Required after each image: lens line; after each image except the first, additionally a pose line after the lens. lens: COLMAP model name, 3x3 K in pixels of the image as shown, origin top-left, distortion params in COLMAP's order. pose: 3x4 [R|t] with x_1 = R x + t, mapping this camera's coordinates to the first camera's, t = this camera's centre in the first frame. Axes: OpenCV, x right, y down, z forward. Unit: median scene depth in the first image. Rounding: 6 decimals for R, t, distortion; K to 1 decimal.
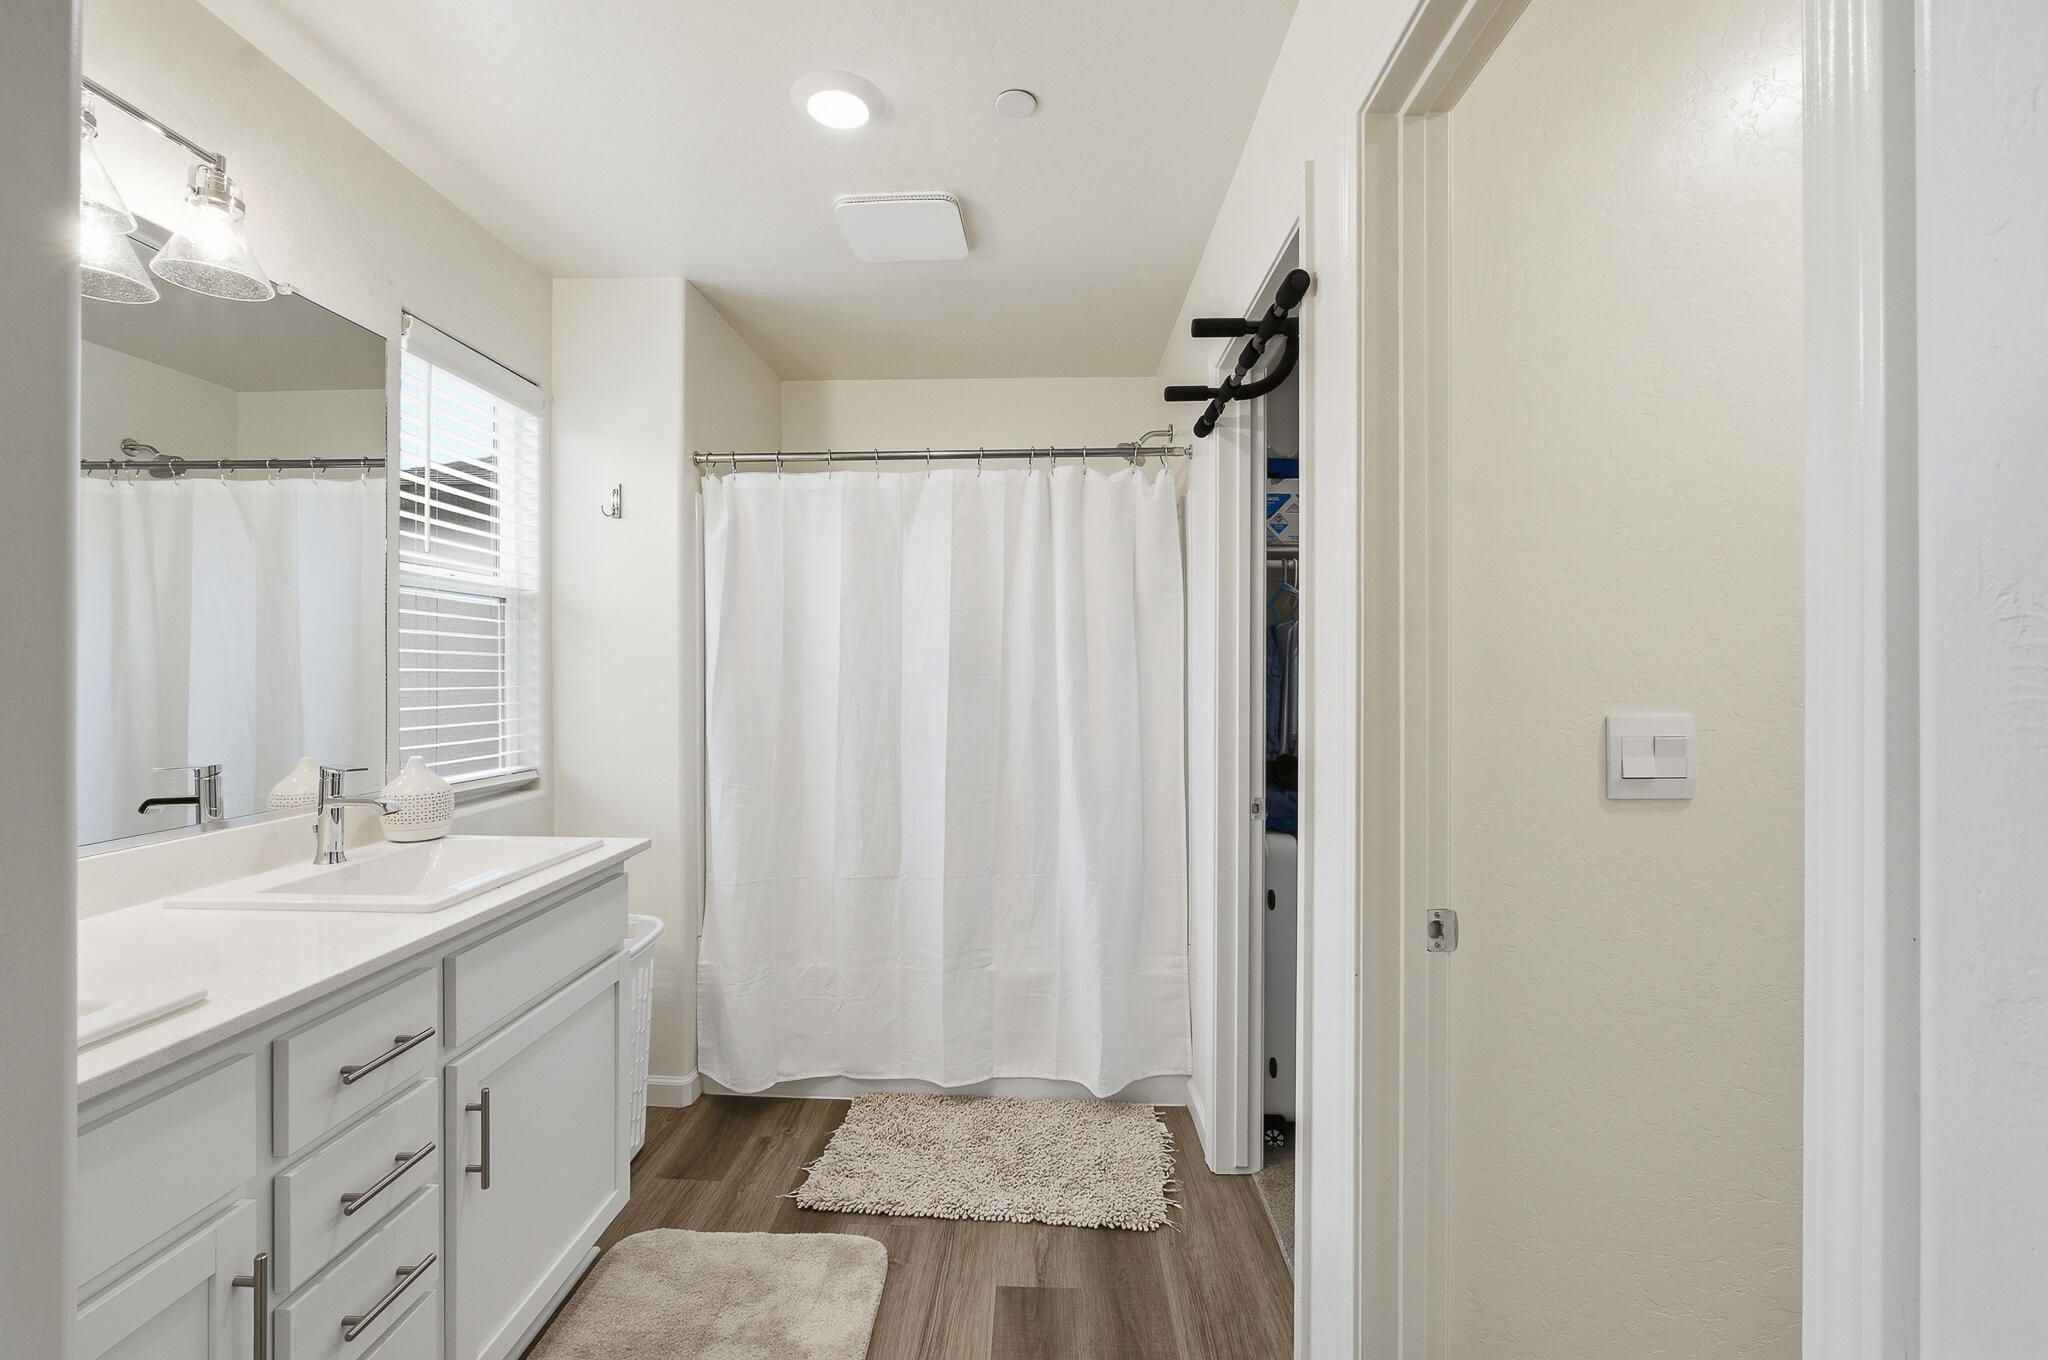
lens RADIAL K [[896.0, 0, 1028.6], [0, 896.0, 673.0], [0, 0, 1]] dist [-0.007391, -0.000012]
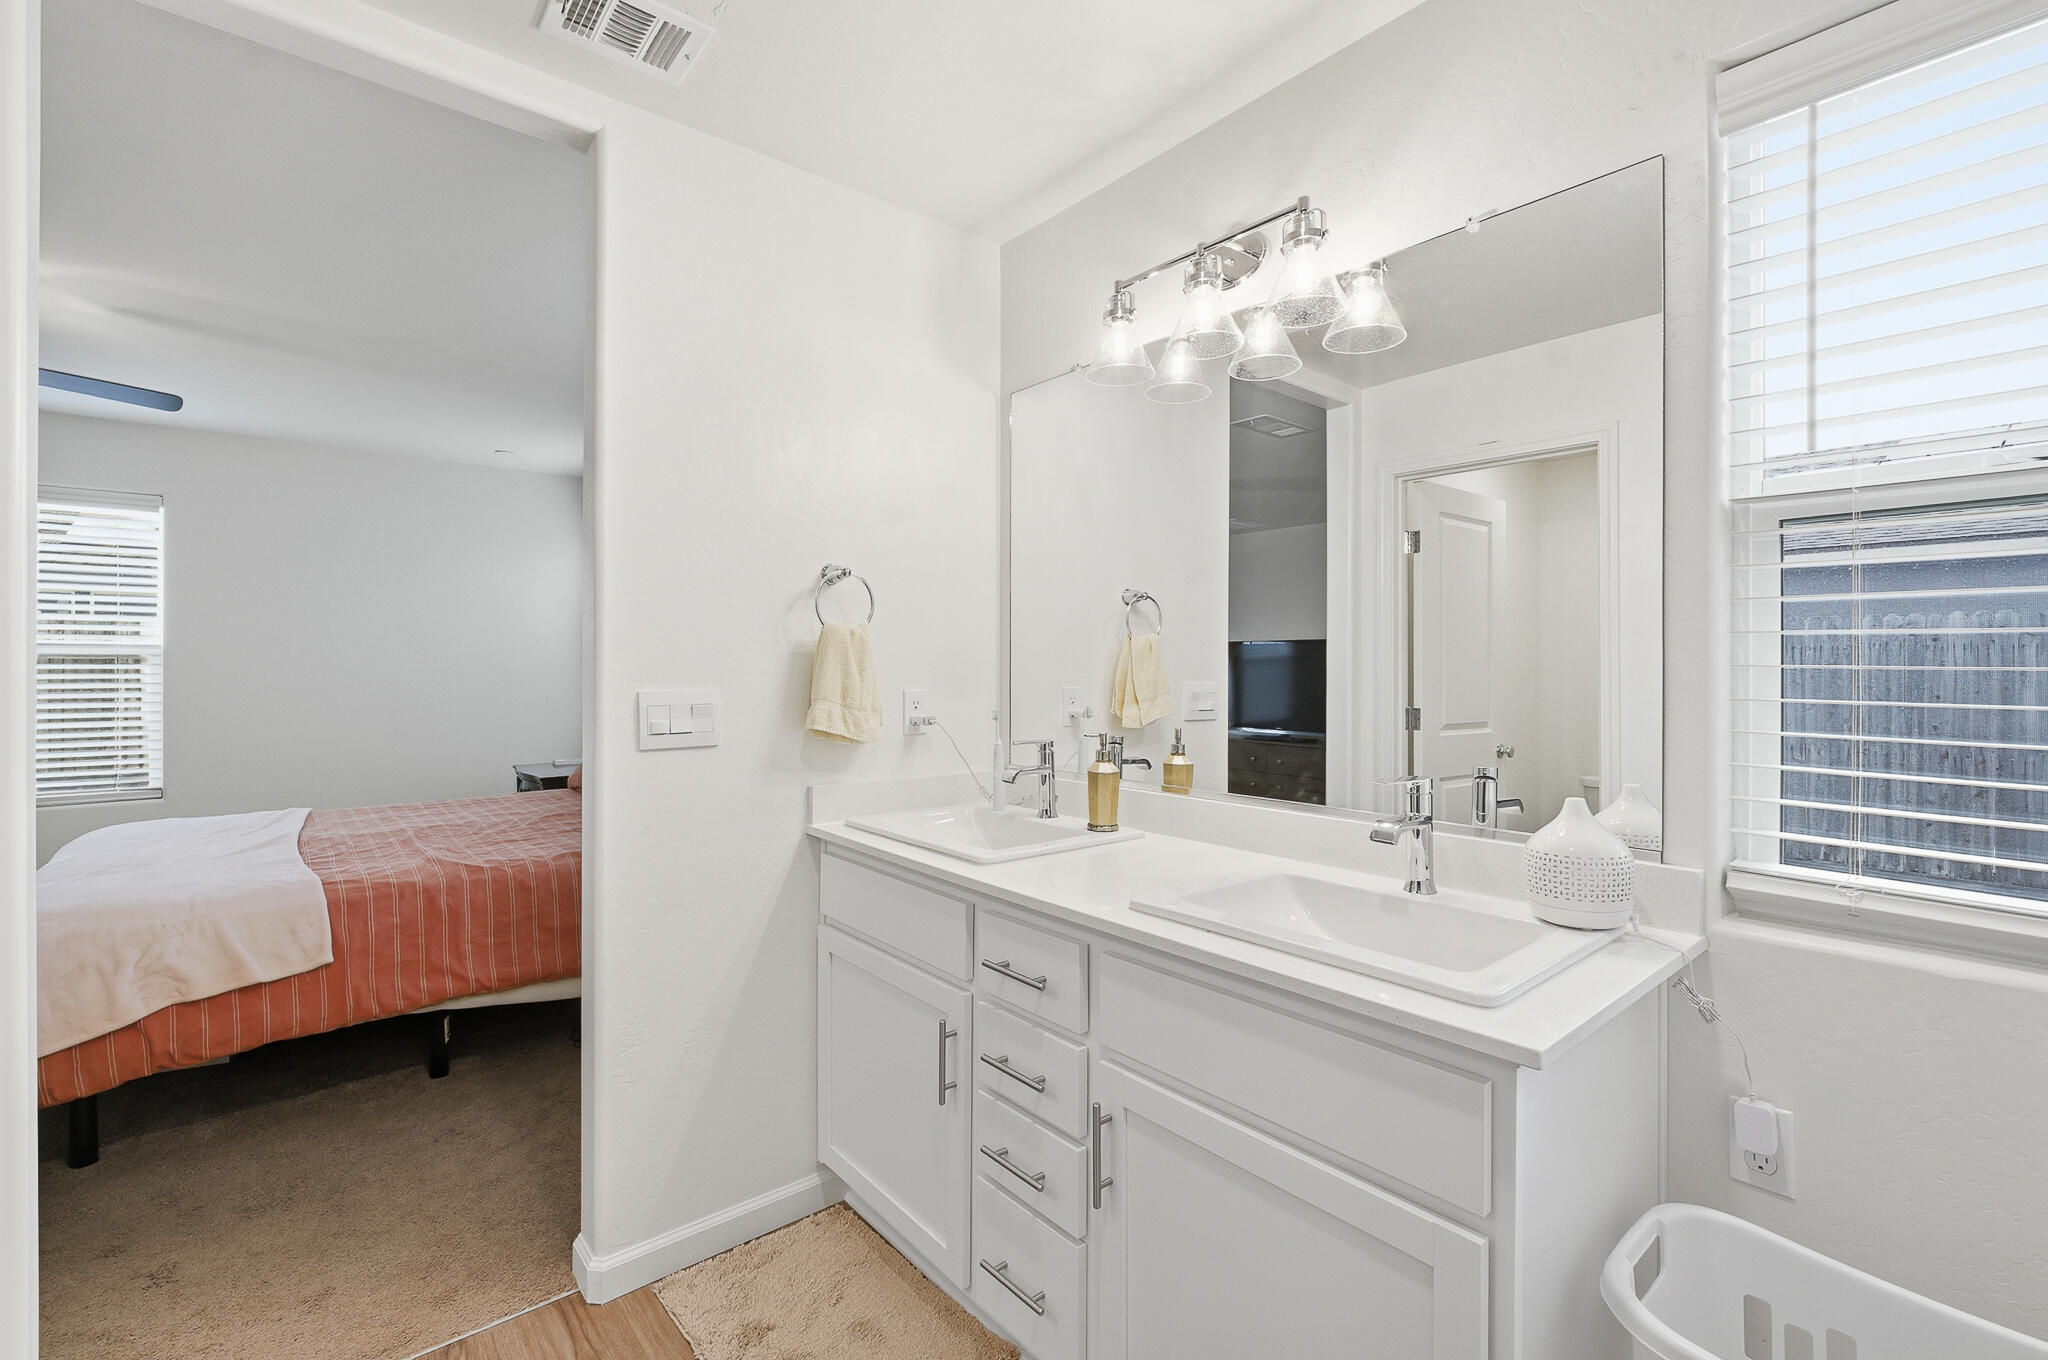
lens RADIAL K [[896.0, 0, 1028.6], [0, 896.0, 673.0], [0, 0, 1]] dist [-0.007391, -0.000012]
pose [[-0.761607, 0.000709, -0.648038, 0.072205], [-0.000339, 0.999999, 0.001493, 0.004695], [0.648039, 0.001356, -0.761606, 1.868731]]
